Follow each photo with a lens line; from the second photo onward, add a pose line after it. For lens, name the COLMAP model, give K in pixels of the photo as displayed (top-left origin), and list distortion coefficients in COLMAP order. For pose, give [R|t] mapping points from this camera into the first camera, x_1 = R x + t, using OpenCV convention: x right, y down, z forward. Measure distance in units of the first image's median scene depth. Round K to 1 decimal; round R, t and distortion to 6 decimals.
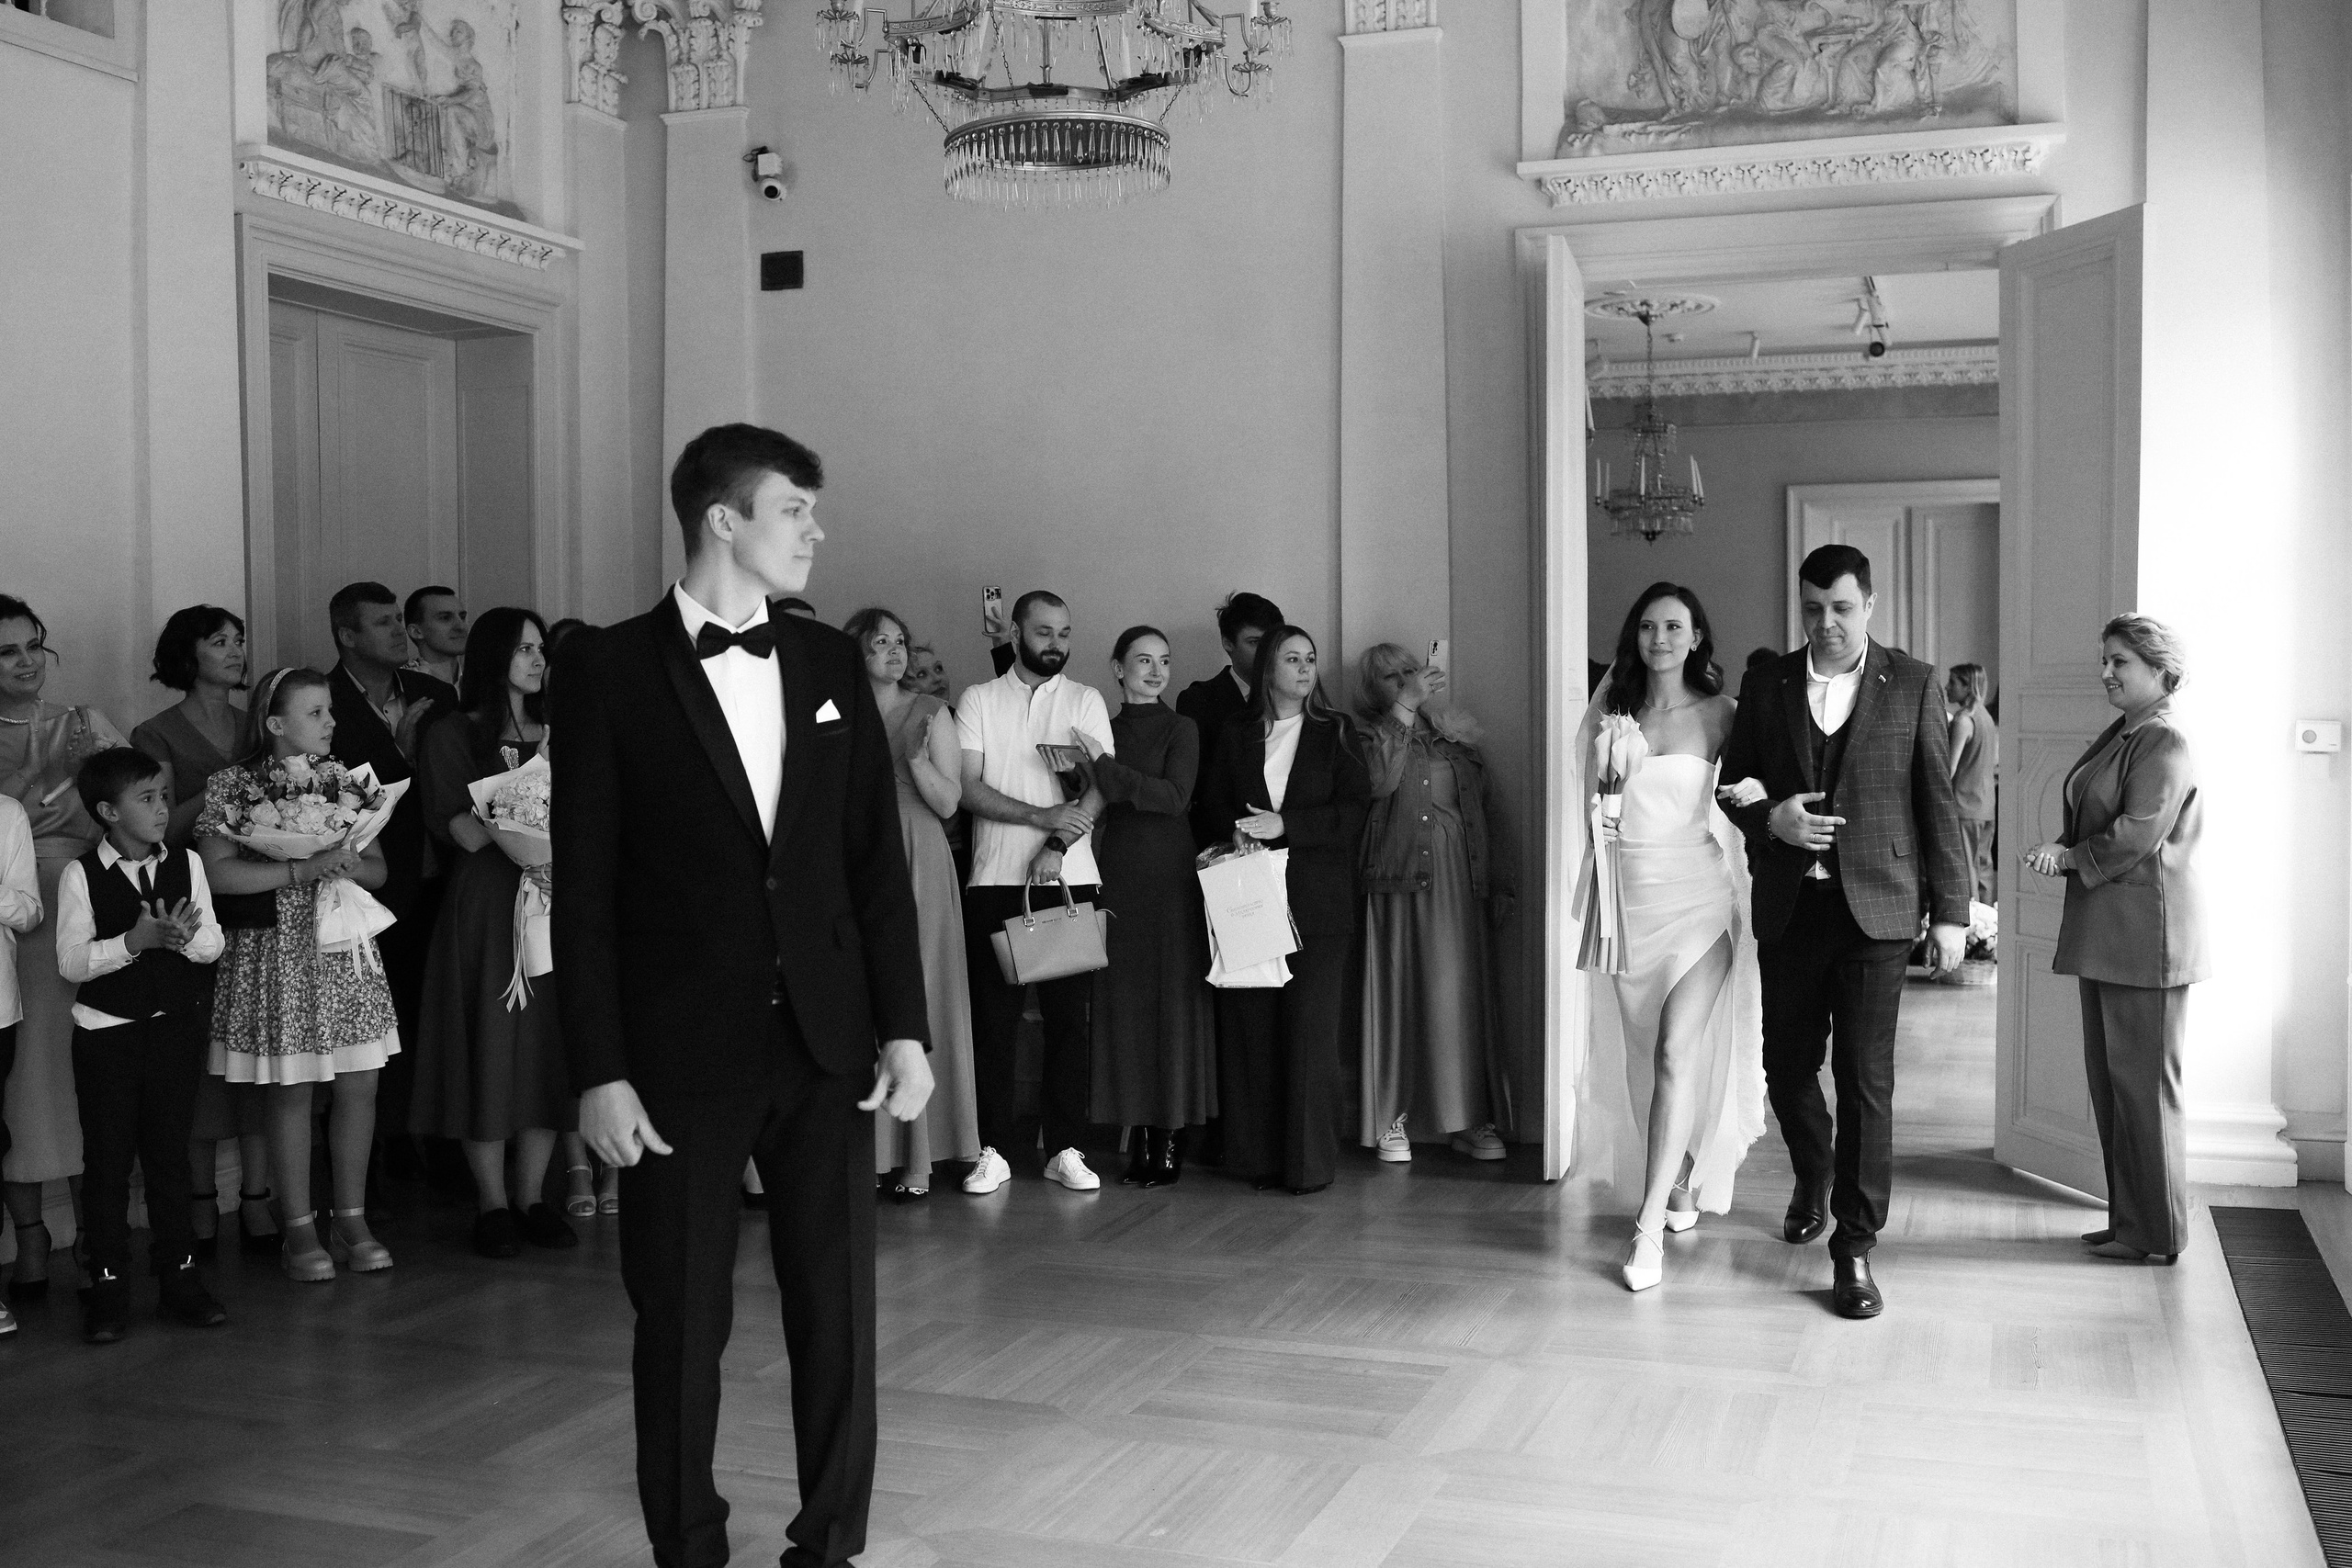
lens RADIAL K [[2406.1, 0, 1232.5], [0, 2406.1, 749.1], [0, 0, 1]] dist [-0.019336, 0.020399]
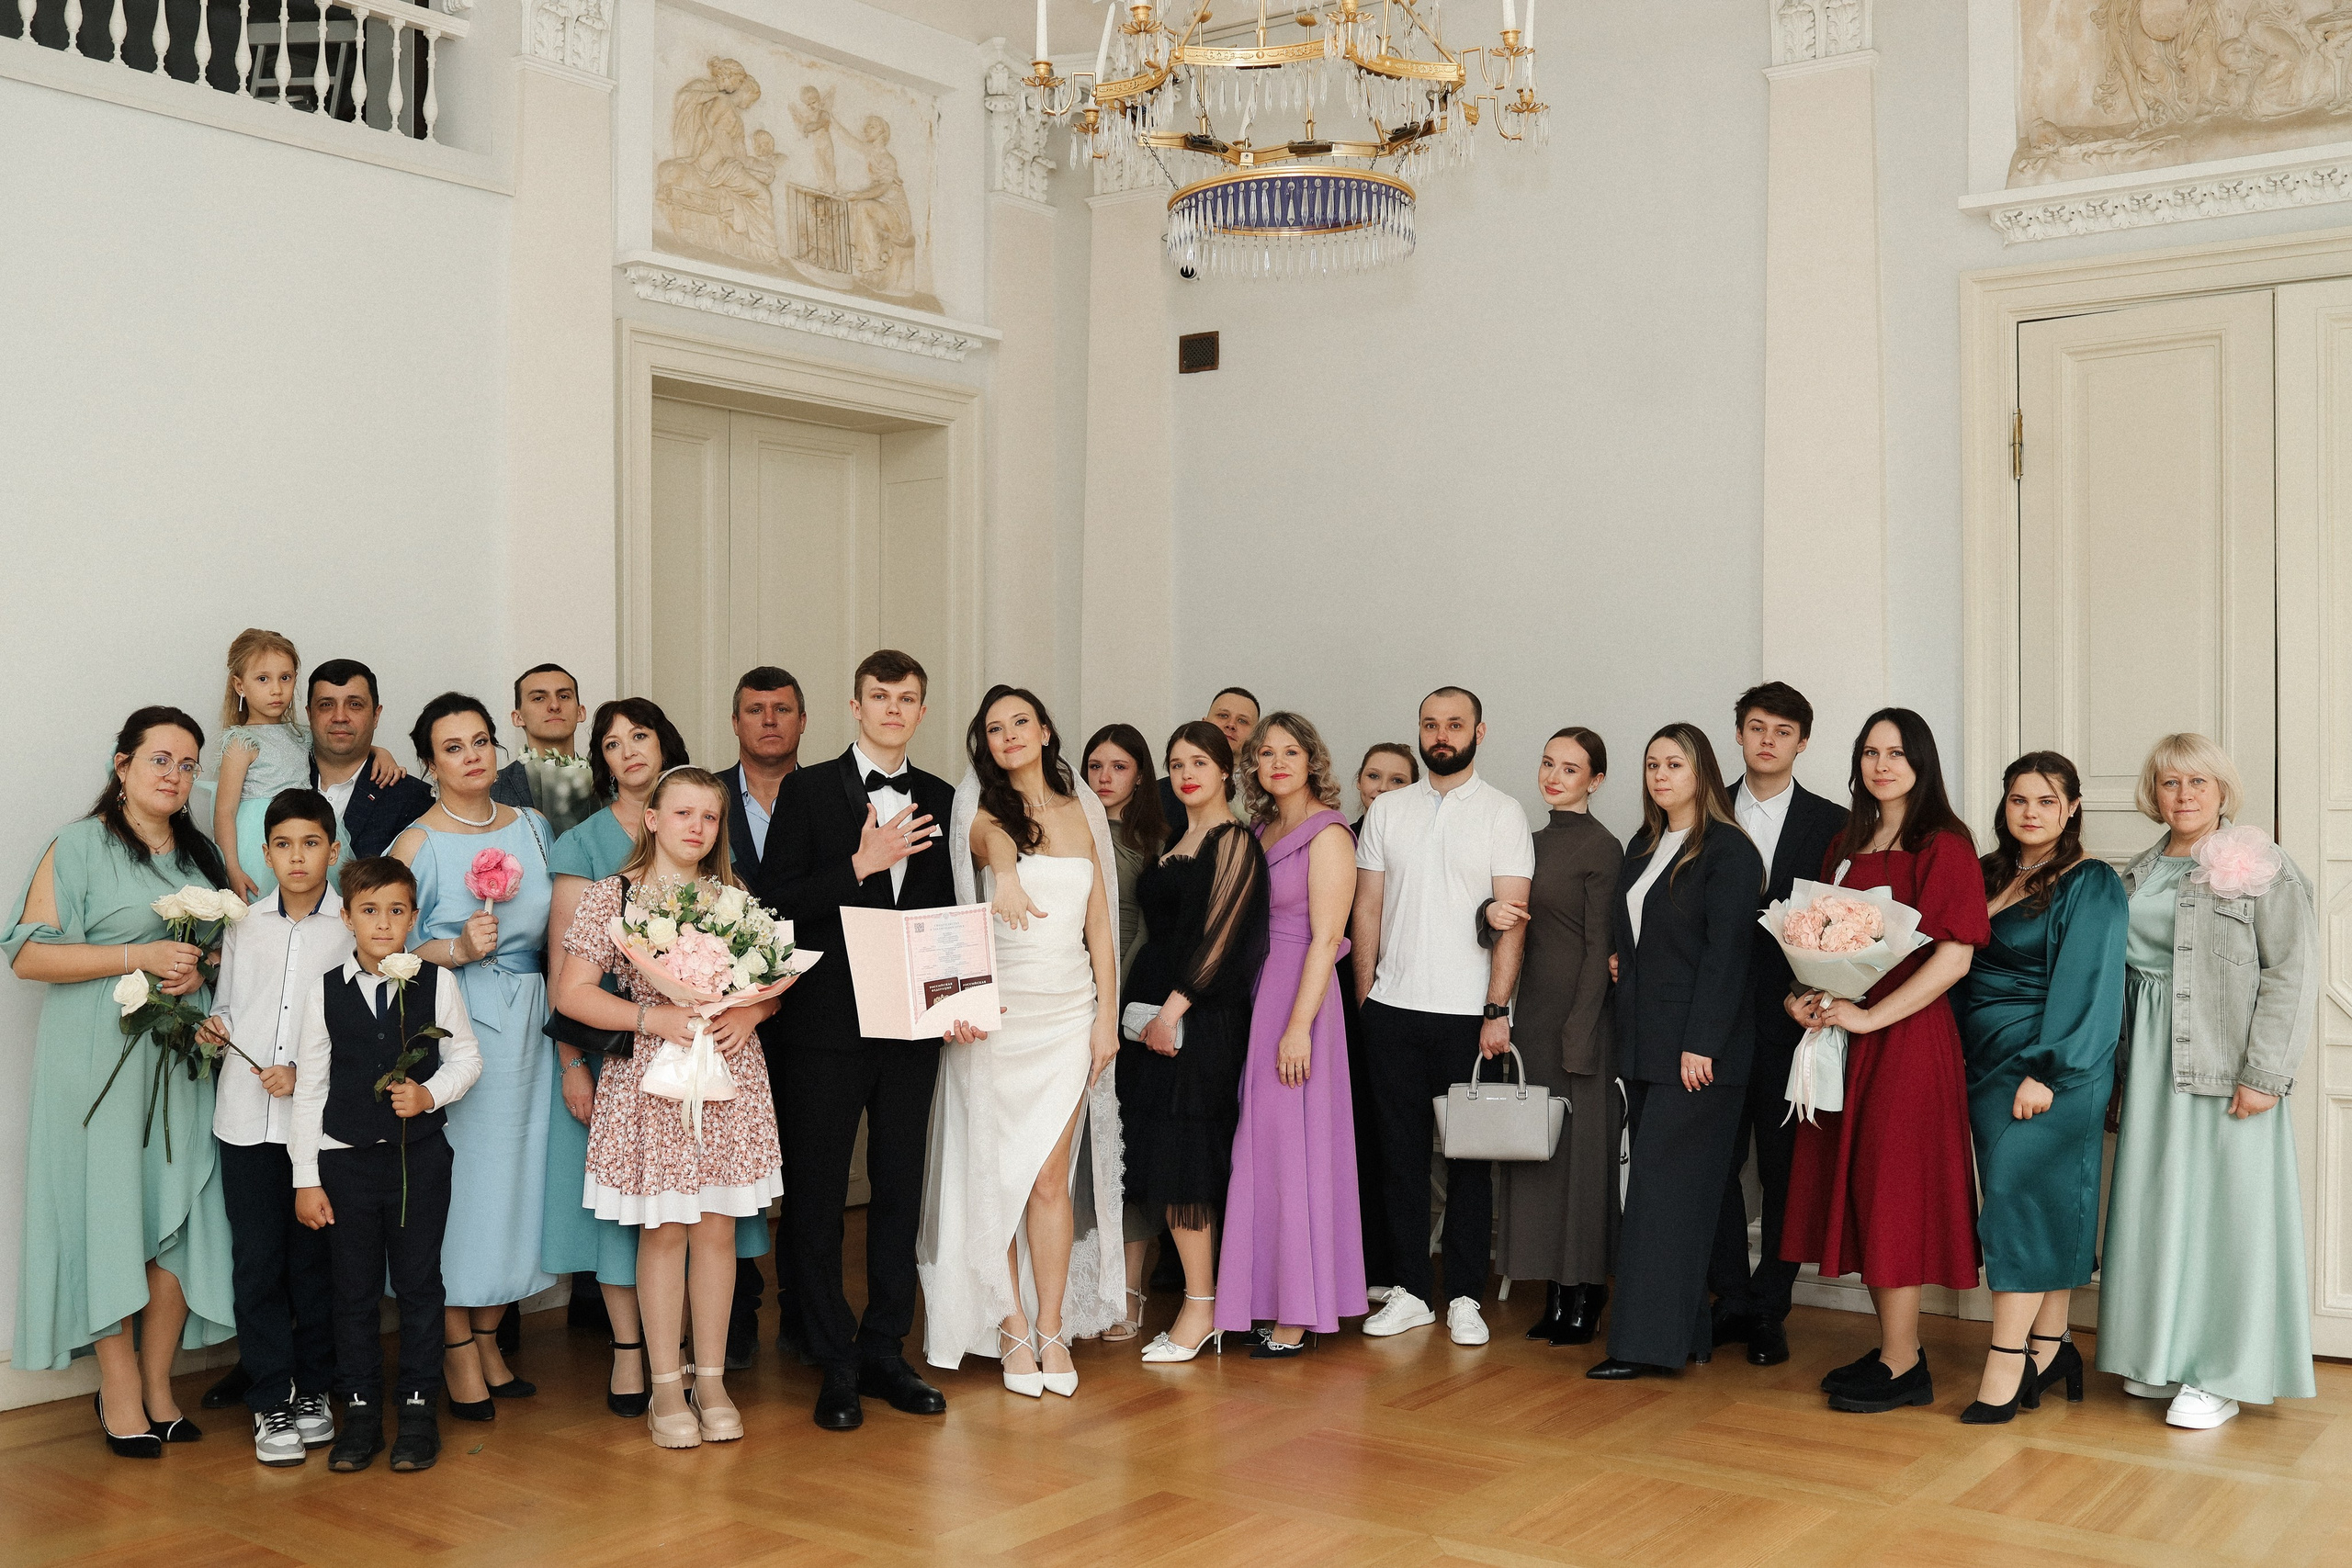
lens RADIAL K [[2419.9, 0, 1164.0], [0, 2419.9, 737.1], [0, 0, 1]] dist [-0.001539, 0.018354]
pose [[0.954785, 0.008005, -0.297189, 0.108468], [-0.018390, 0.999313, -0.032164, -0.014834], [0.296728, 0.036175, 0.954277, 0.085155]]
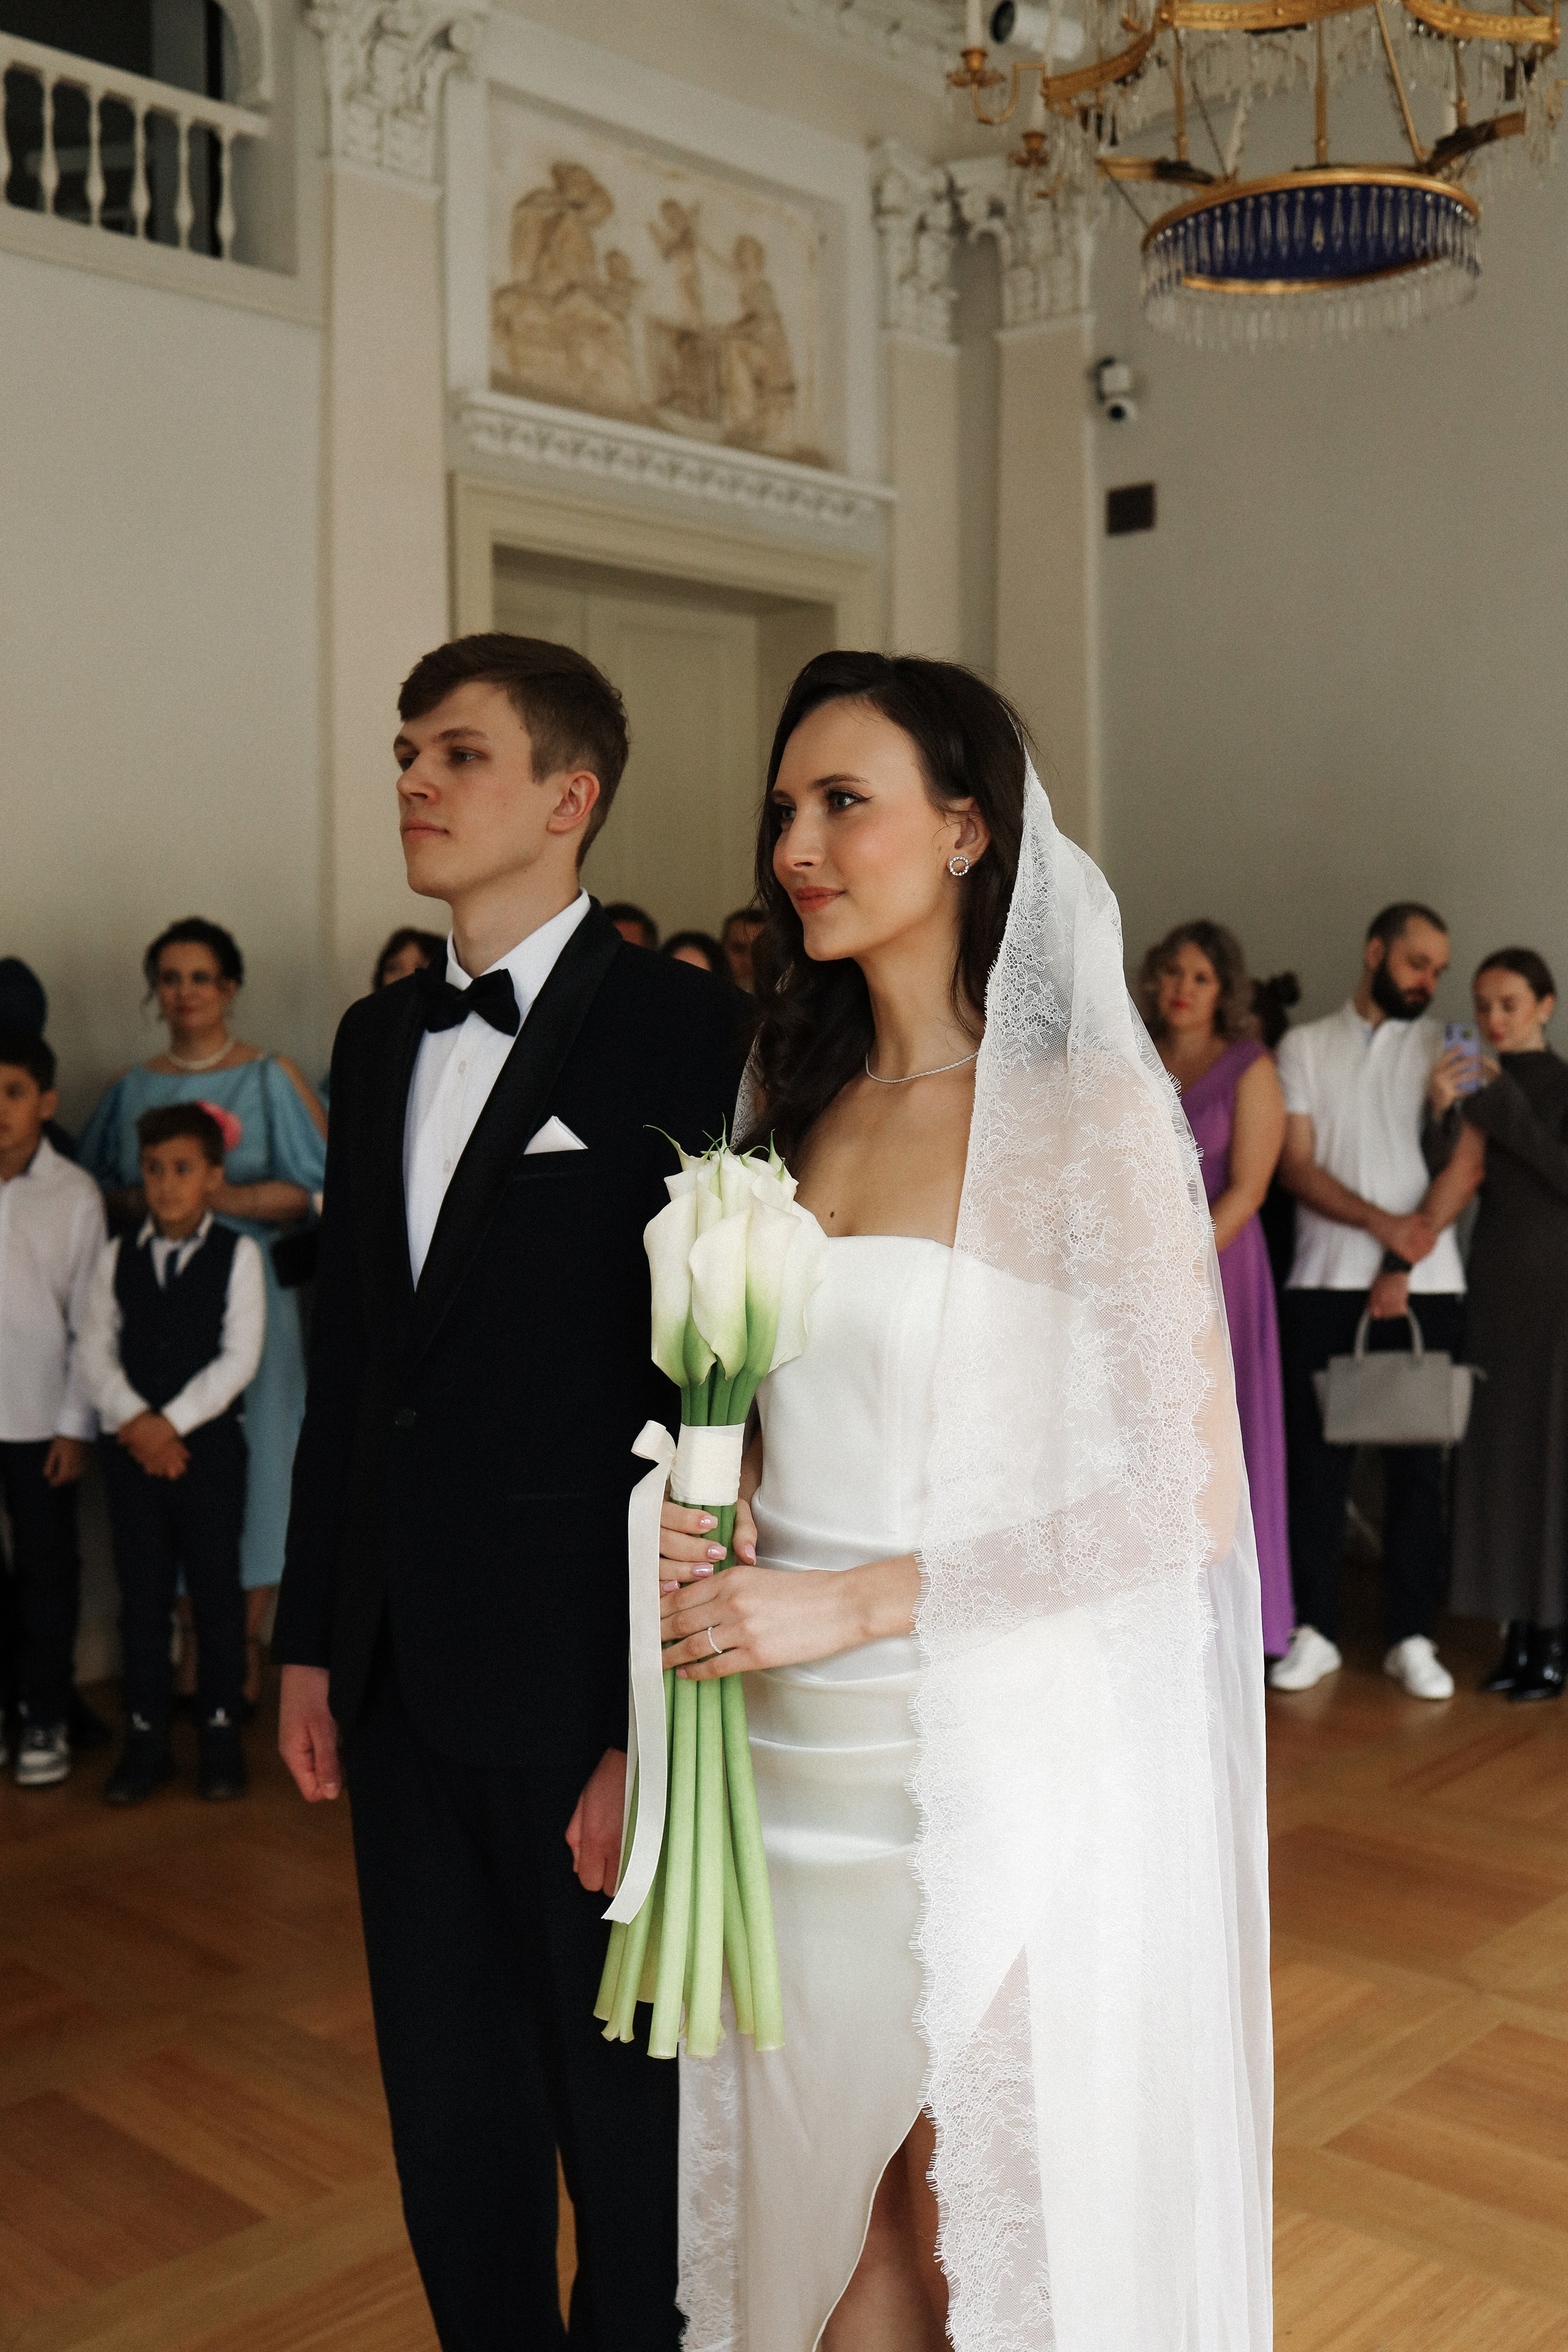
lens RADIAL K [[2510.6, 0, 790.6], [0, 2510.6, 1138.6], [0, 0, 1]] dist [-0.014772, 0.011648]
pose [[0.920104, 0.020985, -0.391112, 0.053179], [-0.009912, 0.999491, 0.030311, -0.011430], [0.391550, -0.024012, 0.919844, 0.197638]]
